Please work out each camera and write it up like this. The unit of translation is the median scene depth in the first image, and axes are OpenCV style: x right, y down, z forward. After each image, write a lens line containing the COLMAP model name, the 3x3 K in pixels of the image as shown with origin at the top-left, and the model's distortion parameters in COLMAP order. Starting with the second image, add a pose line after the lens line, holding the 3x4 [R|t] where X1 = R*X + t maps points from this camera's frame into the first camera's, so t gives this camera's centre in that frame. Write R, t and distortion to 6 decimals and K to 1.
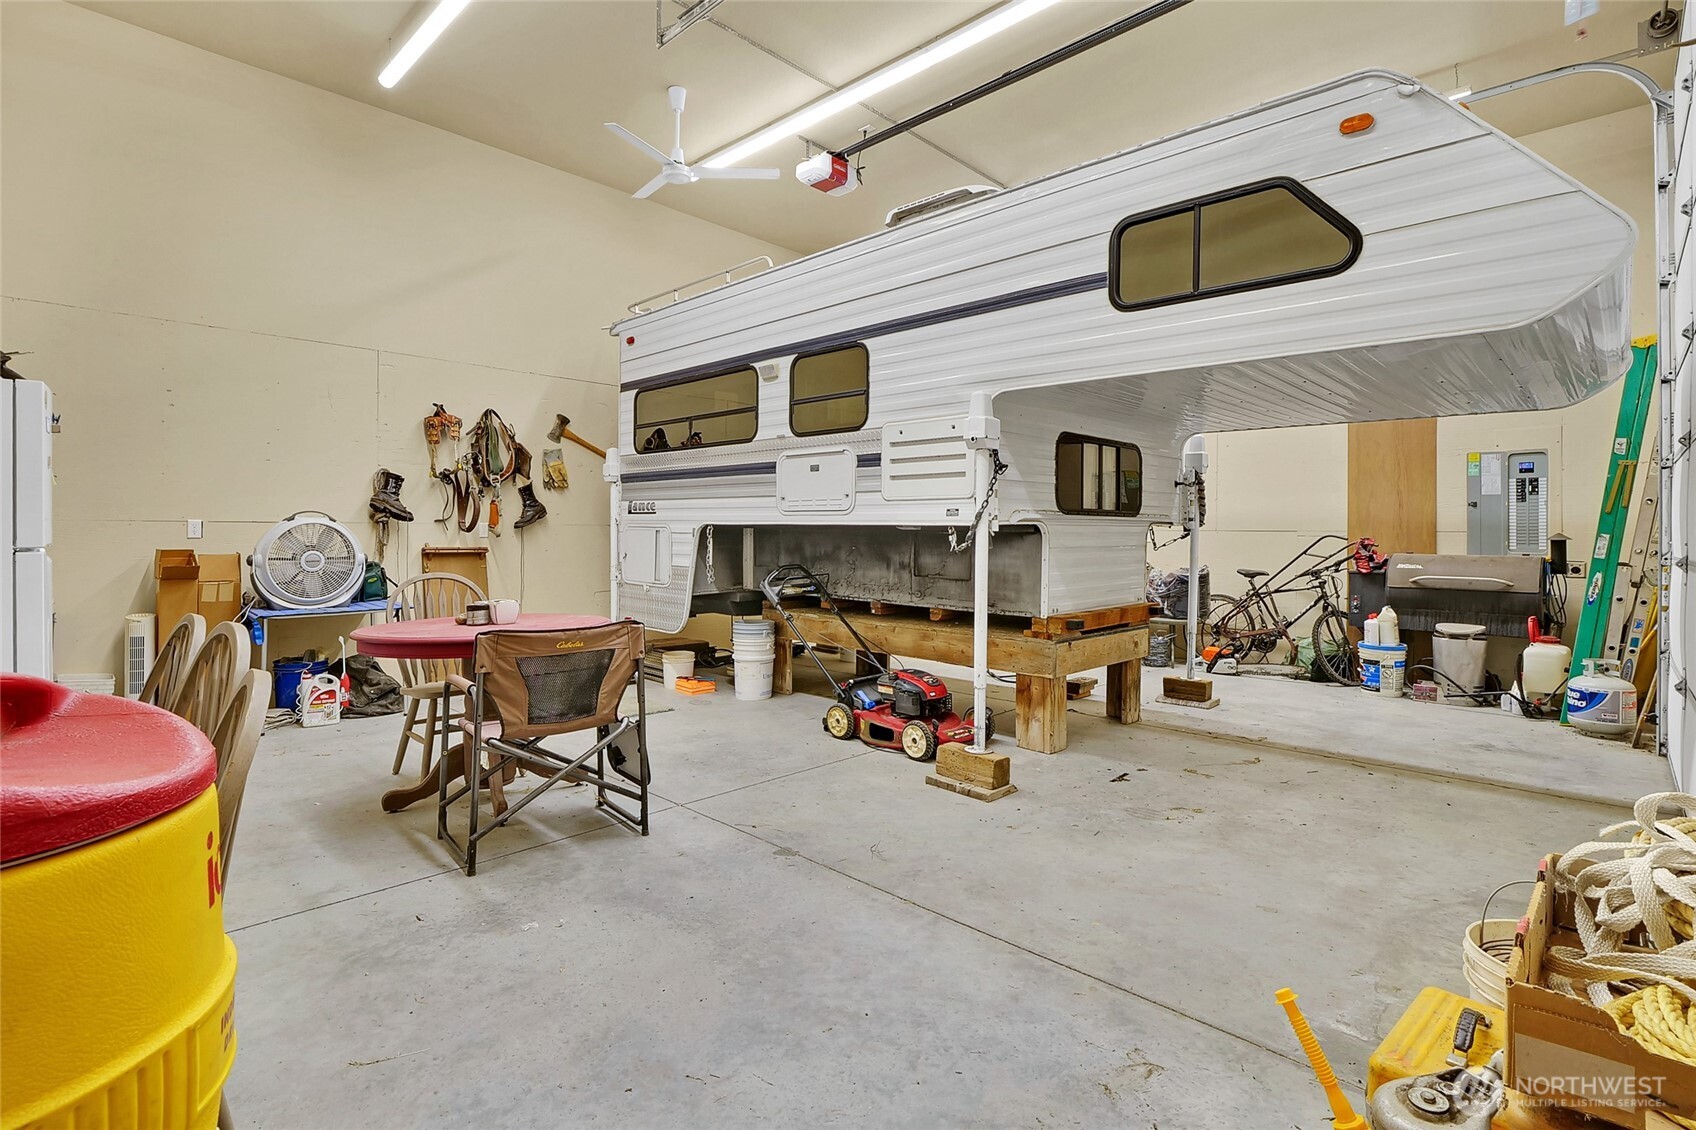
lens RADIAL K [[800.5, 0, 832.5], [0, 800.5, 527.5], [0, 0, 1]] dist [-0.009900, 0.000094]
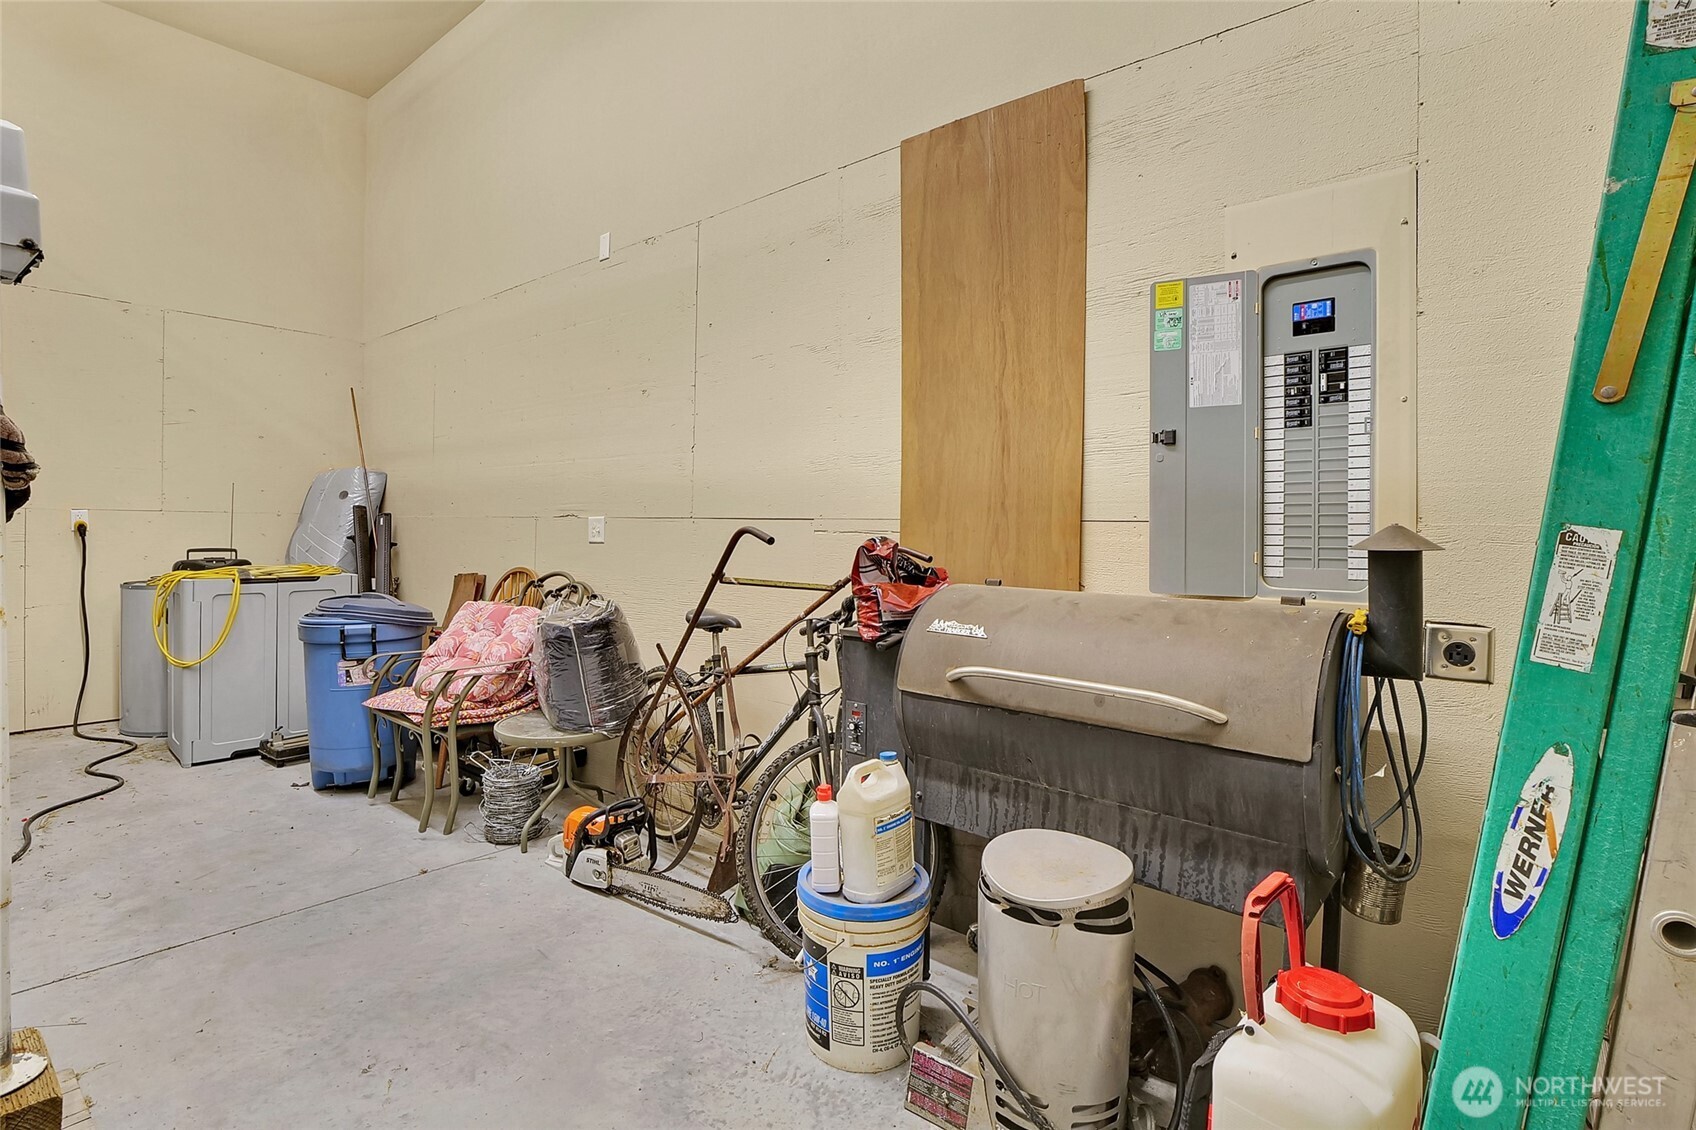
lens RADIAL K [[800.5, 0, 821.3], [0, 800.5, 519.8], [0, 0, 1]] dist [-0.009900, 0.000094]
pose [[0.998590, 0.009073, 0.052303, 0.666112], [-0.008923, 0.999955, -0.003097, 0.007387], [-0.052328, 0.002626, 0.998626, 0.698695]]
